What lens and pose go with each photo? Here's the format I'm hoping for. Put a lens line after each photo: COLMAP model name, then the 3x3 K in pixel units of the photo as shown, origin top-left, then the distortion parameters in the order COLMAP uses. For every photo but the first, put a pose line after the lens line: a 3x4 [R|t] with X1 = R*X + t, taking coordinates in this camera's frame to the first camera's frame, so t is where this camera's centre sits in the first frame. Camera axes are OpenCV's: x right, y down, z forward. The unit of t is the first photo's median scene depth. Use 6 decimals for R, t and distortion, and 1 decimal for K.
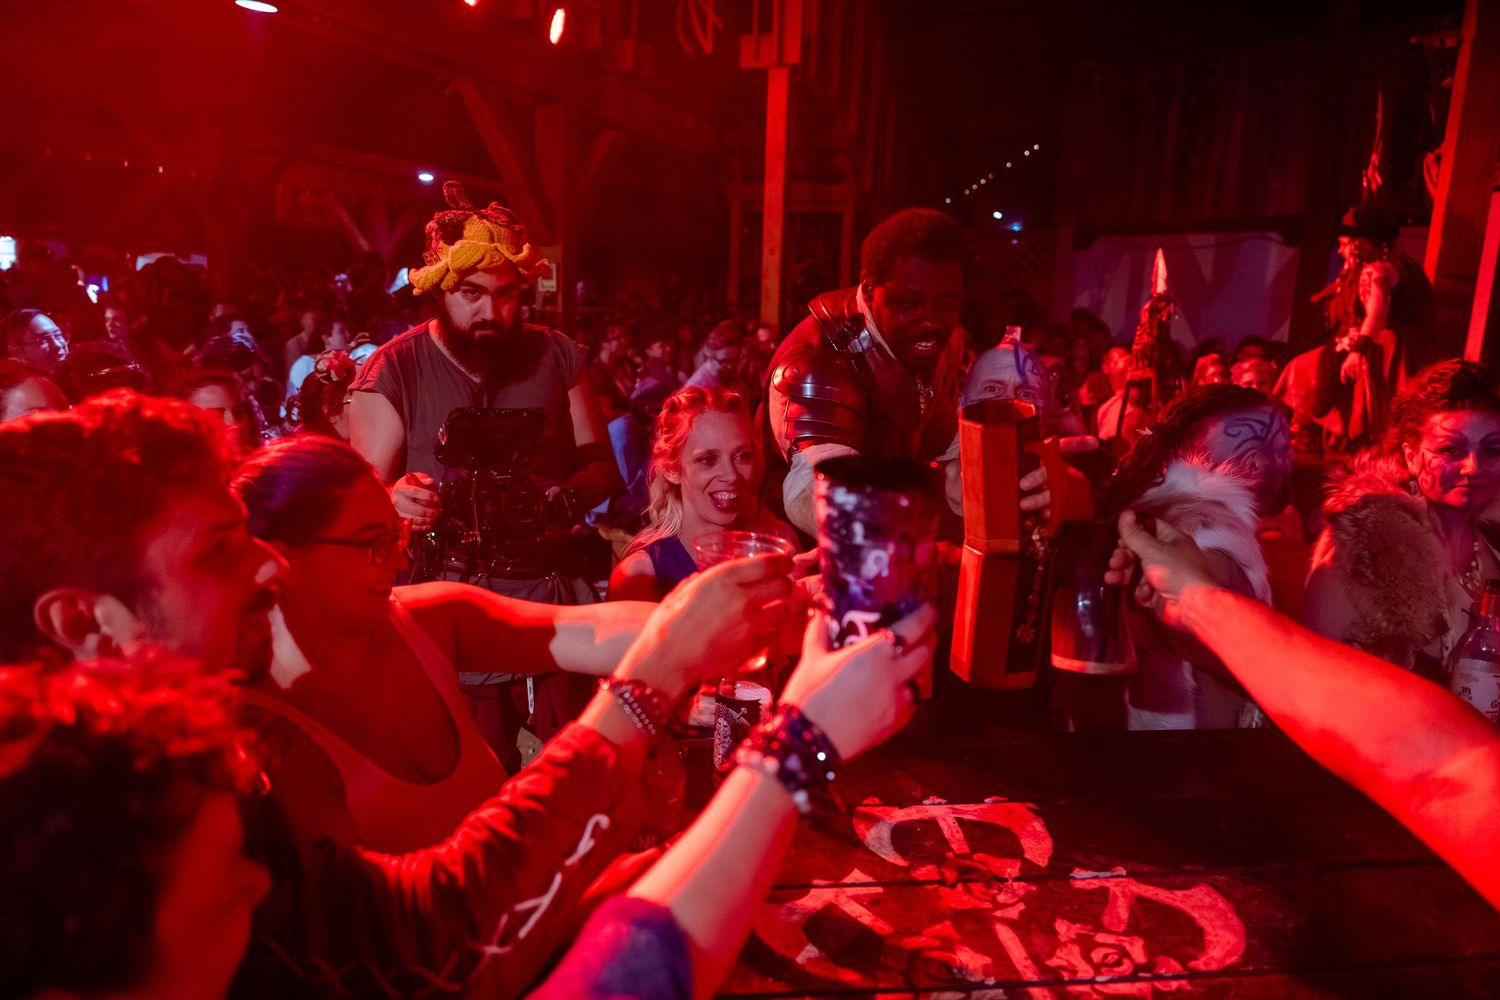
lens RADIAL K [[1034.9, 0, 733.1], [0, 1034.9, 504.9], [0, 0, 1]] dist [-0.003152, -0.002892]
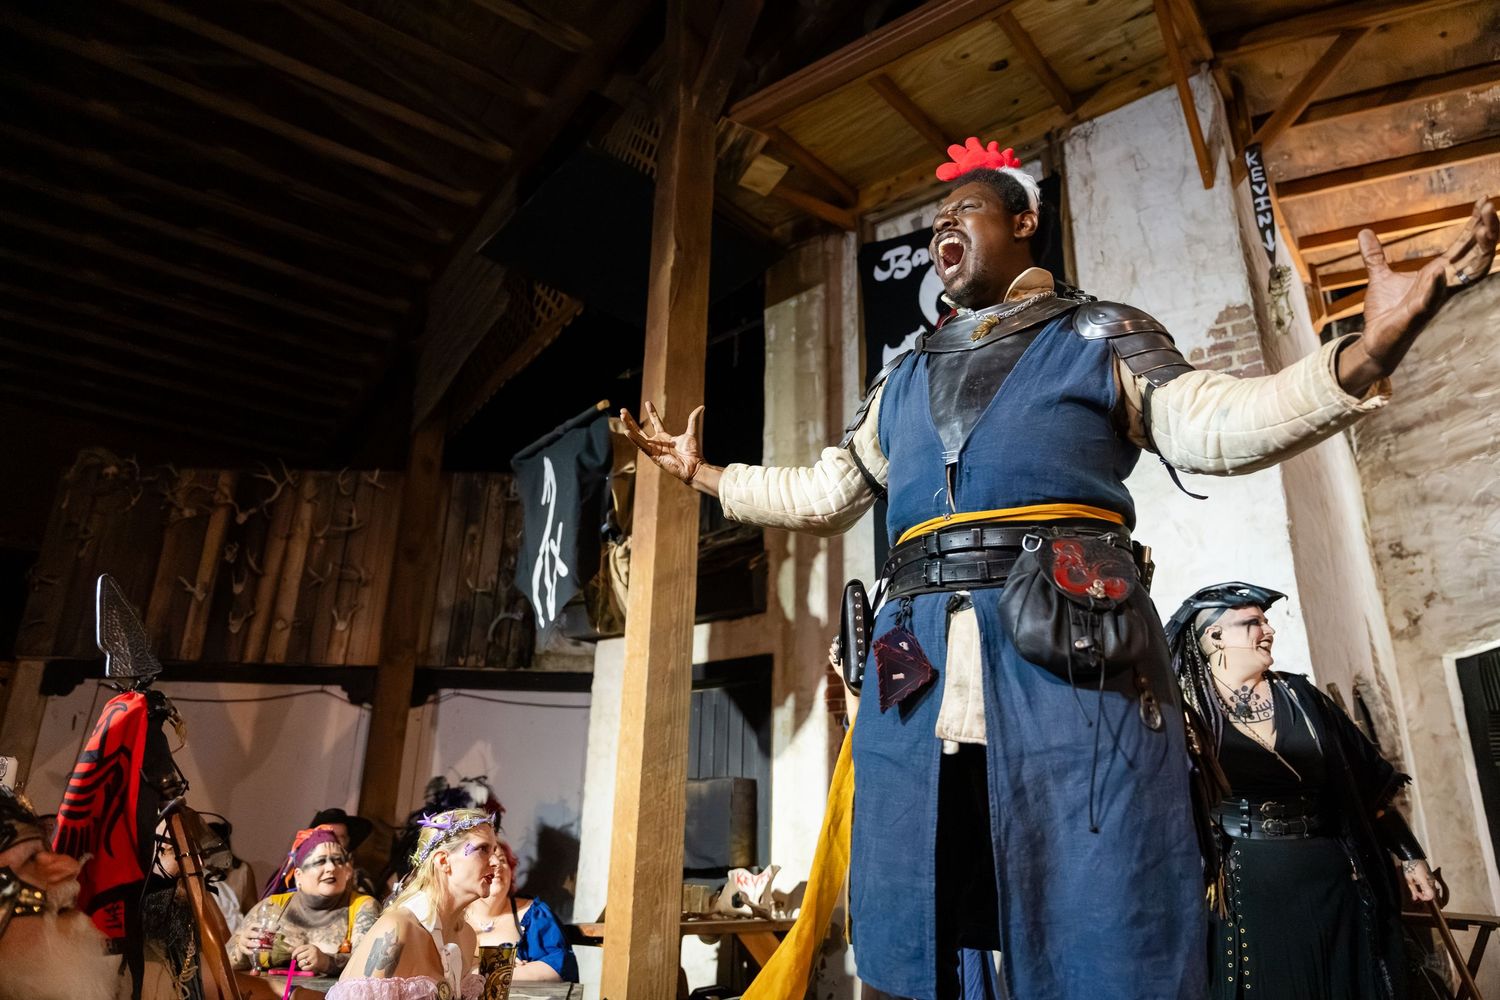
lens RADIAL K [[975.1, 0, 752.3], [0, 975.1, 501.3], [0, 0, 1]] dist [0.001993, -0.006715]
pose [[0.585528, 0.258269, 0.768410, 0.129024], [0.152688, 0.895789, -0.417430, -0.039684], [-0.796143, 0.361744, 0.485075, 0.431376]]
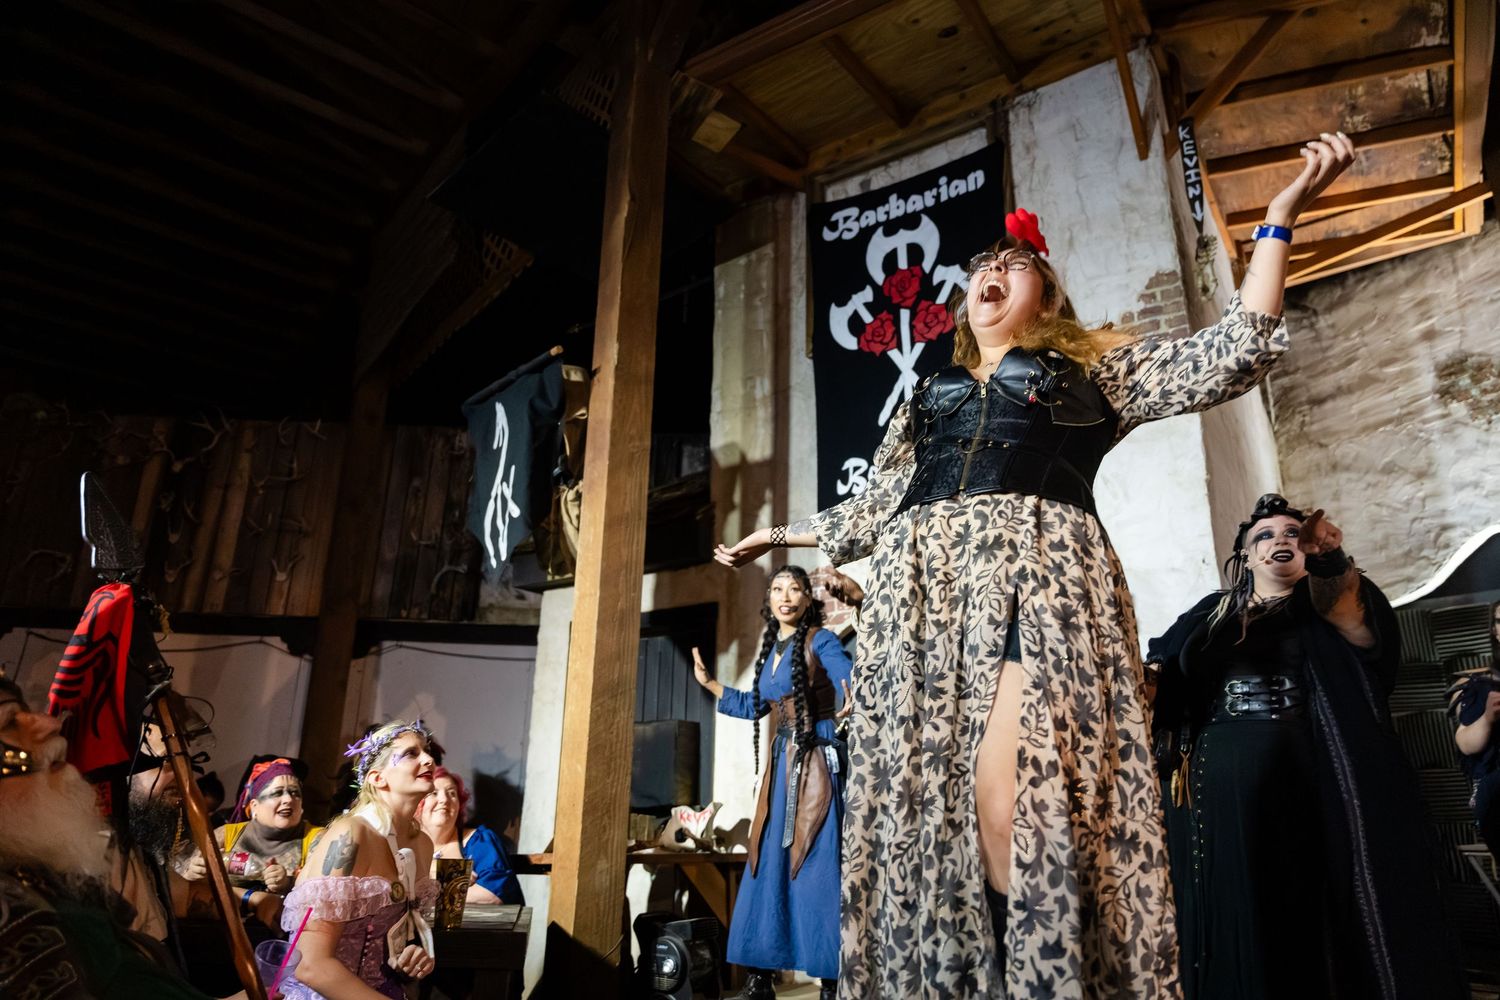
lens RADIAL K [[976.8, 0, 750.0], [0, 976.8, 500.0], [0, 0, 1]] dist [0.000799, -0.004823]
pose [[0.534205, 0.247580, 0.808288, 0.115762], [0.160769, 0.908947, -0.384666, -0.019105], [-0.829927, 0.335438, 0.445761, 0.432583]]
